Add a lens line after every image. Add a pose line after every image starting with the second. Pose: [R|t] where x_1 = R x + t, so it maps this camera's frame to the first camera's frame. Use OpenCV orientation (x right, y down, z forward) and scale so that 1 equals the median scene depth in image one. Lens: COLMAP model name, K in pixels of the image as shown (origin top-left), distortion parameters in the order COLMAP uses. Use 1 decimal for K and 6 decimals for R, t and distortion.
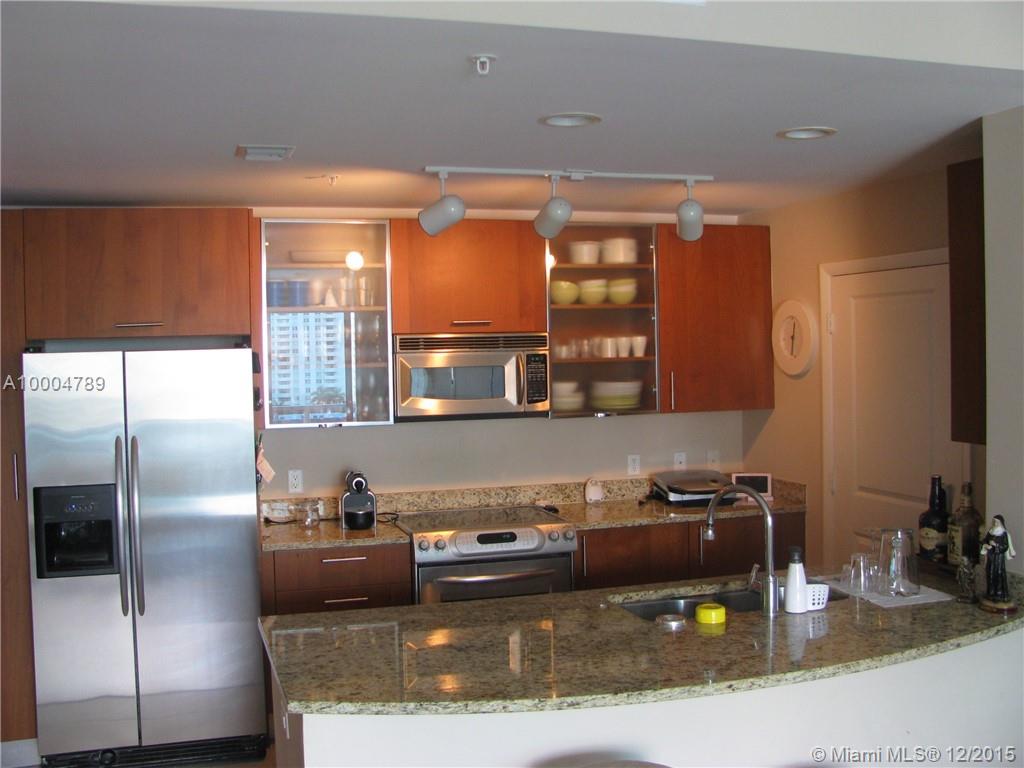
lens RADIAL K [[1102.7, 0, 515.2], [0, 1102.7, 387.1], [0, 0, 1]] dist [-0.140560, 0.000000]
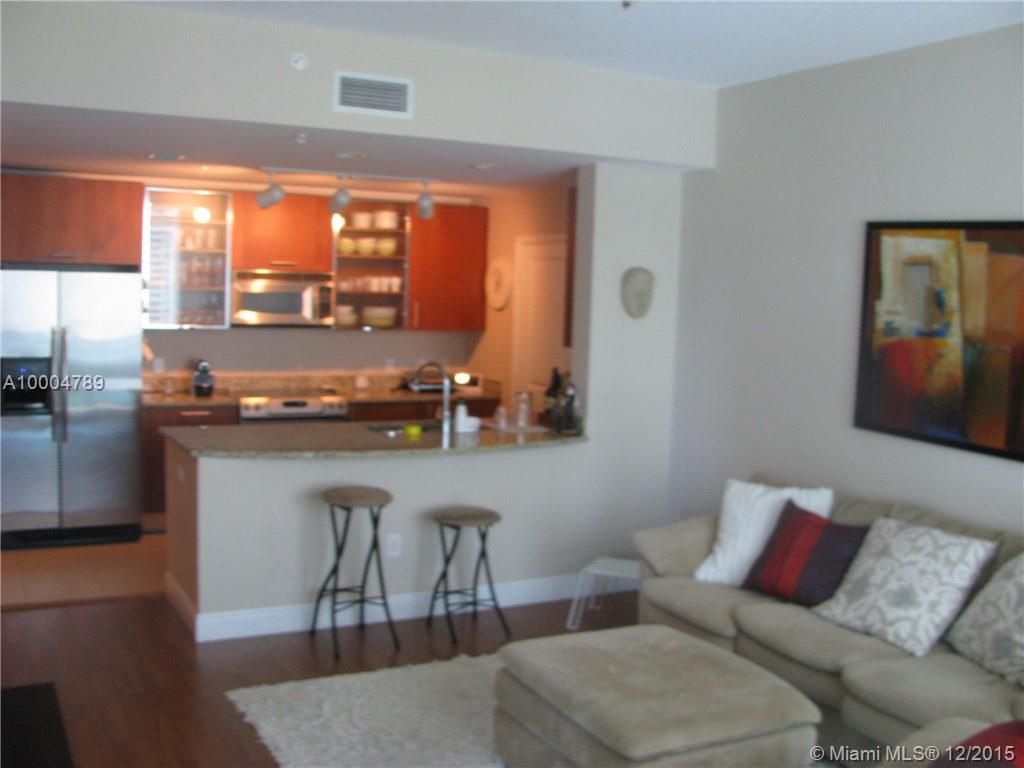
lens RADIAL K [[1102.7, 0, 507.4], [0, 1102.7, 383.3], [0, 0, 1]] dist [-0.140560, 0.000000]
pose [[0.983541, 0.036065, 0.177049, 0.002549], [-0.045088, 0.997867, 0.047206, 0.019722], [-0.174969, -0.054412, 0.983069, -0.513490]]
